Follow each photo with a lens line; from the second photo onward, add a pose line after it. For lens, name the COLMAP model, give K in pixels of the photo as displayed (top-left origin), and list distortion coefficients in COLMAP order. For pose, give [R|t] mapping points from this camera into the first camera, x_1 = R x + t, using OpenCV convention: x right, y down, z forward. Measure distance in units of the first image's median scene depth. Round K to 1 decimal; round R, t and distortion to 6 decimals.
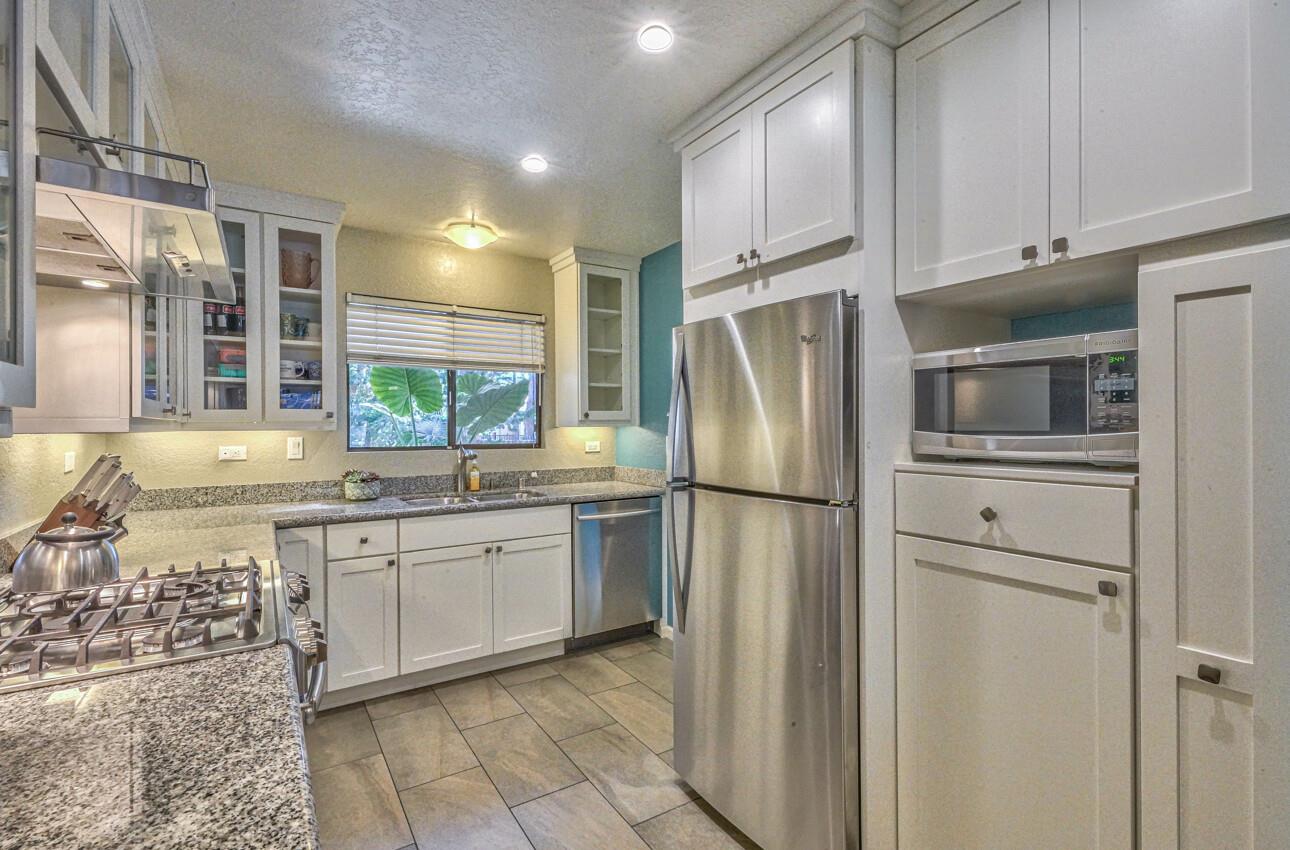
lens RADIAL K [[591.8, 0, 645.0], [0, 591.8, 425.0], [0, 0, 1]] dist [0.001071, 0.000200]
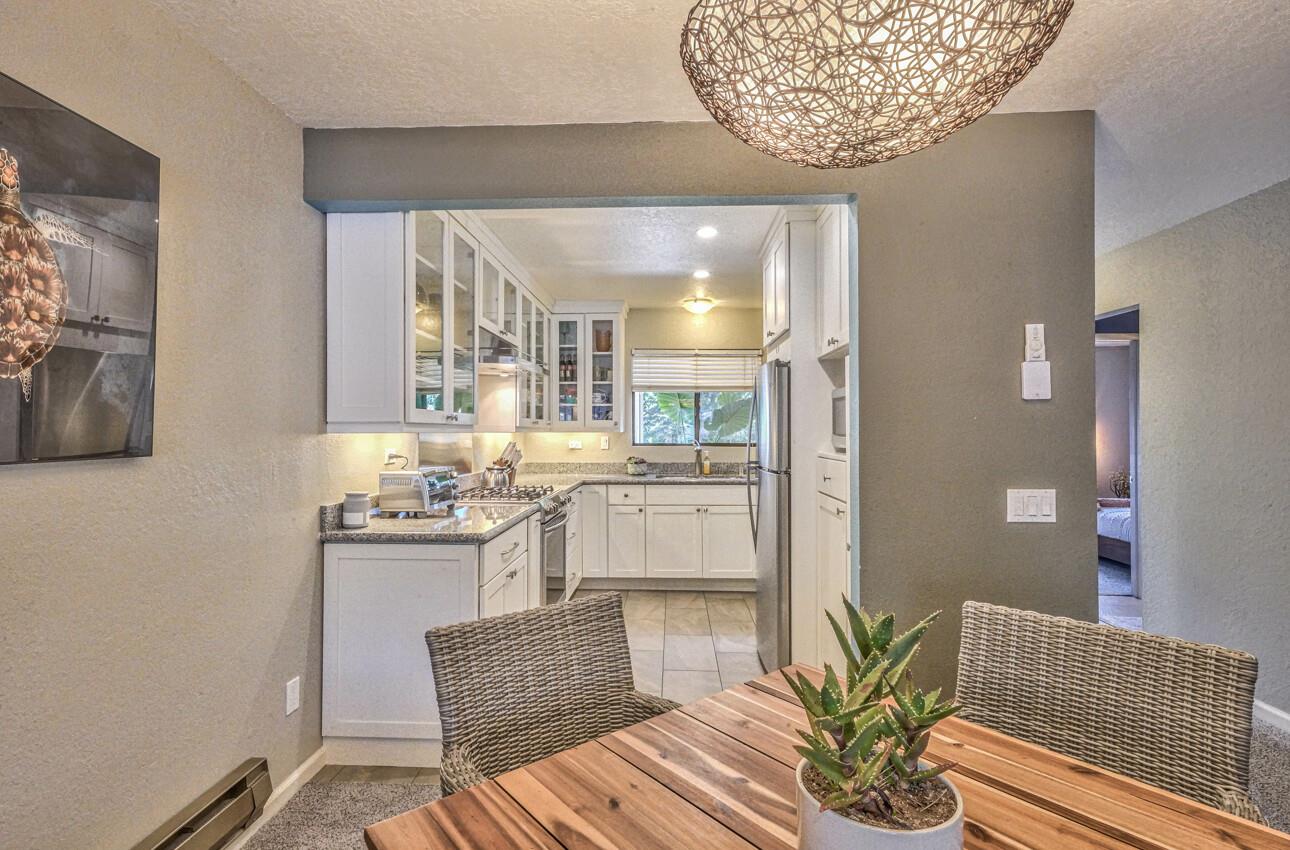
lens RADIAL K [[665.7, 0, 645.0], [0, 665.7, 425.0], [0, 0, 1]] dist [0.000605, 0.000153]
pose [[0.813086, -0.001053, -0.582142, 0.640191], [-0.002725, 0.999981, -0.005616, -0.002552], [0.582137, 0.006152, 0.813068, -0.511093]]
